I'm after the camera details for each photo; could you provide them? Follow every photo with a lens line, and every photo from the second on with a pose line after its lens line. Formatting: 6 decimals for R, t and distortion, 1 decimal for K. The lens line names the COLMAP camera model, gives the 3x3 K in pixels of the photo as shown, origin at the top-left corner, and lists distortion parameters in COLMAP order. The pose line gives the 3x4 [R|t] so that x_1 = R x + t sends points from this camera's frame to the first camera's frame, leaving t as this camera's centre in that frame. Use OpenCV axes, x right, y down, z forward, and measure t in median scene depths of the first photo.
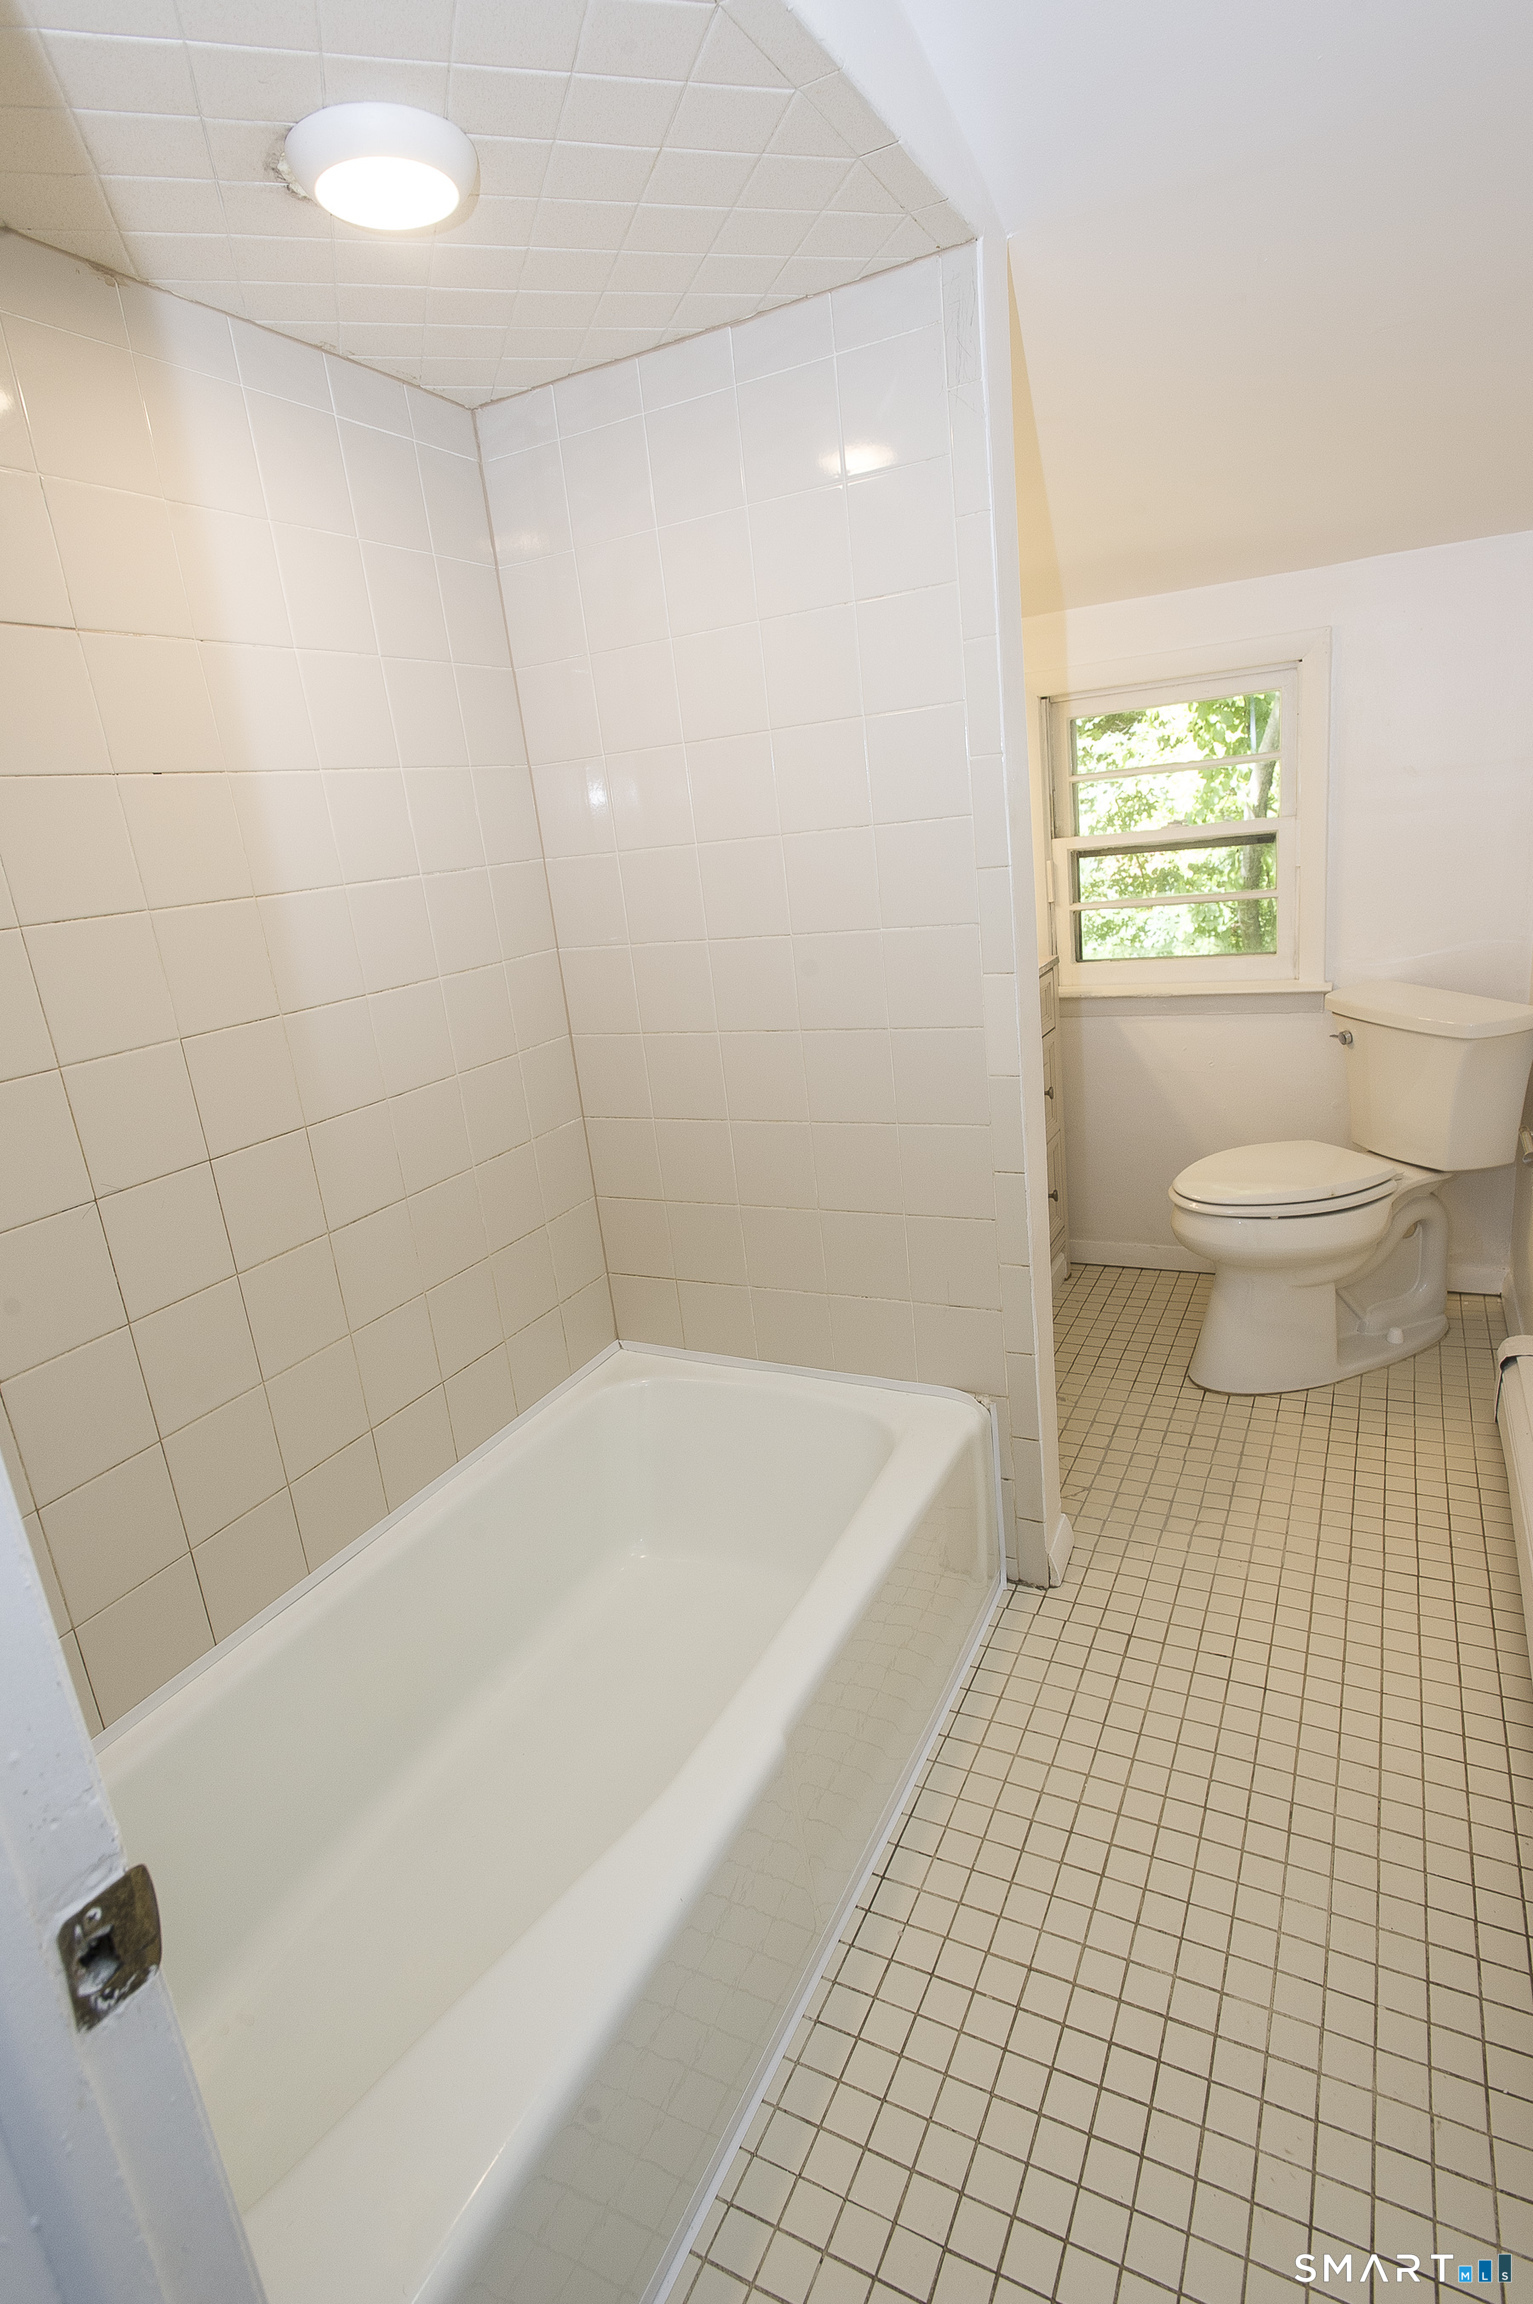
lens RADIAL K [[1185.1, 0, 766.5], [0, 1185.1, 1152.0], [0, 0, 1]] dist [0.016367, 0.000215]
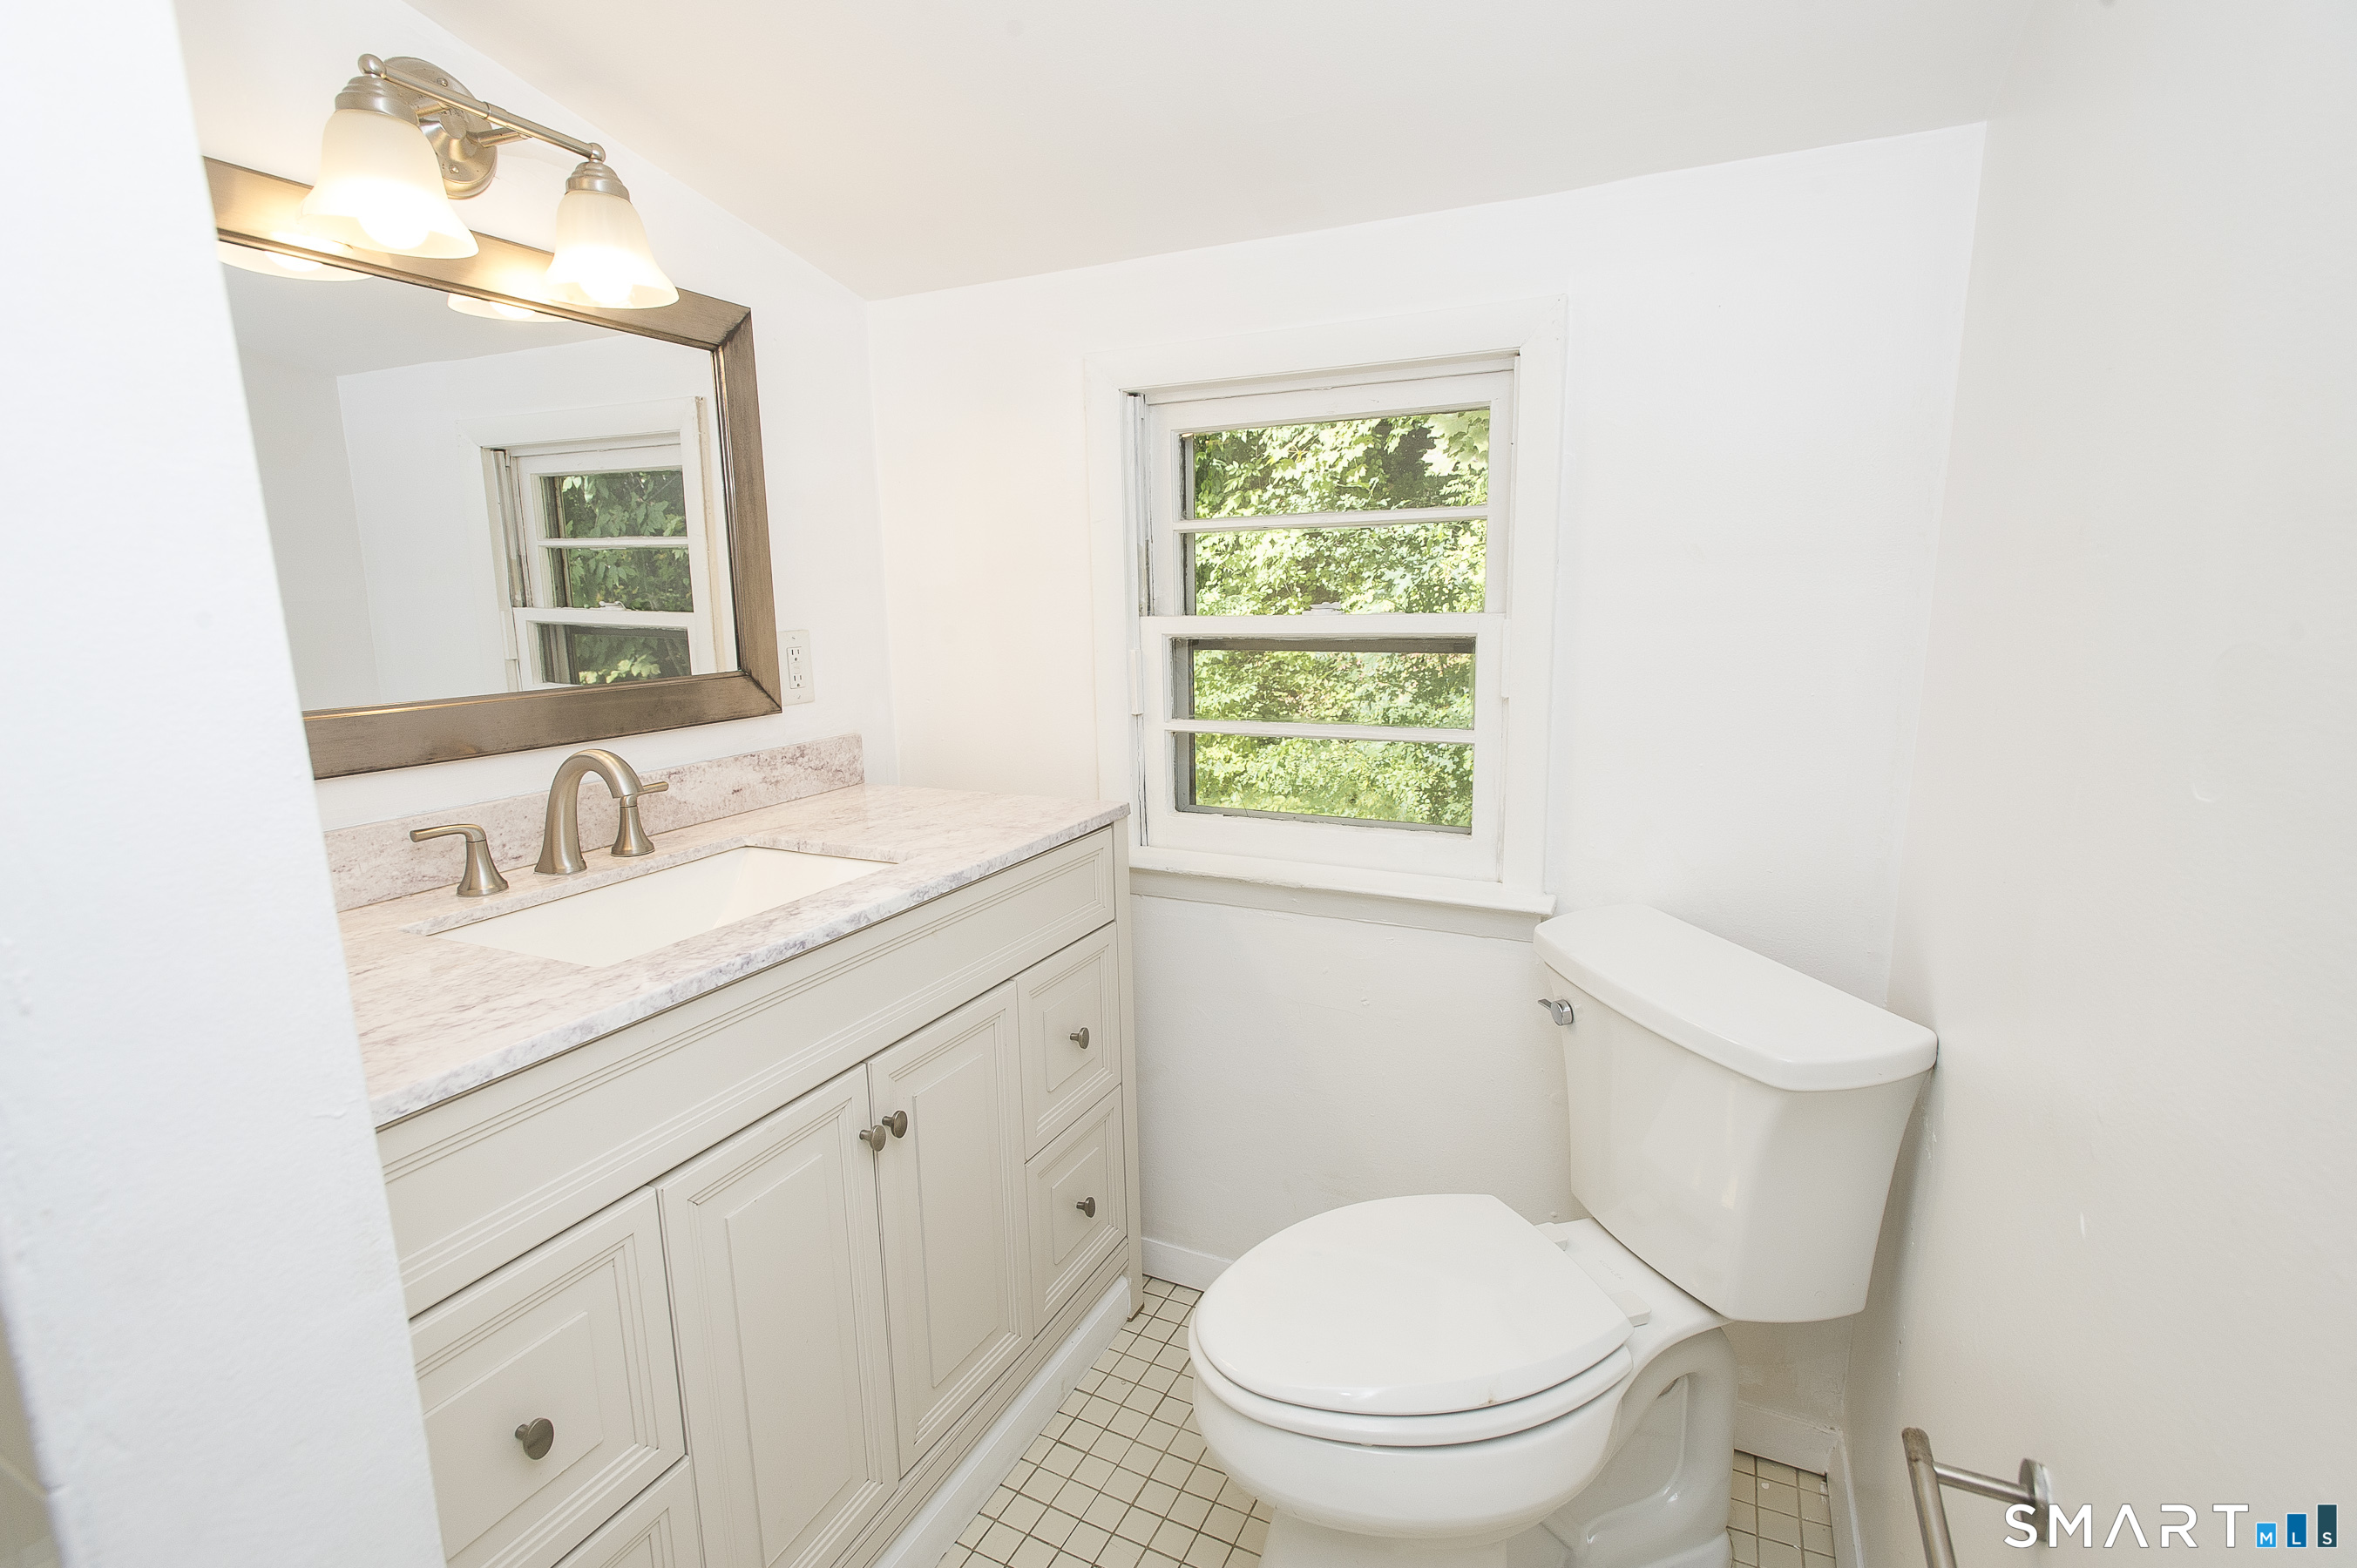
lens RADIAL K [[1088.4, 0, 1178.5], [0, 1088.4, 784.0], [0, 0, 1]] dist [0.020407, -0.009195]
pose [[0.996310, 0.082974, 0.021929, 0.271738], [-0.080564, 0.992281, -0.094272, -0.130254], [-0.029582, 0.092158, 0.995305, 0.461463]]
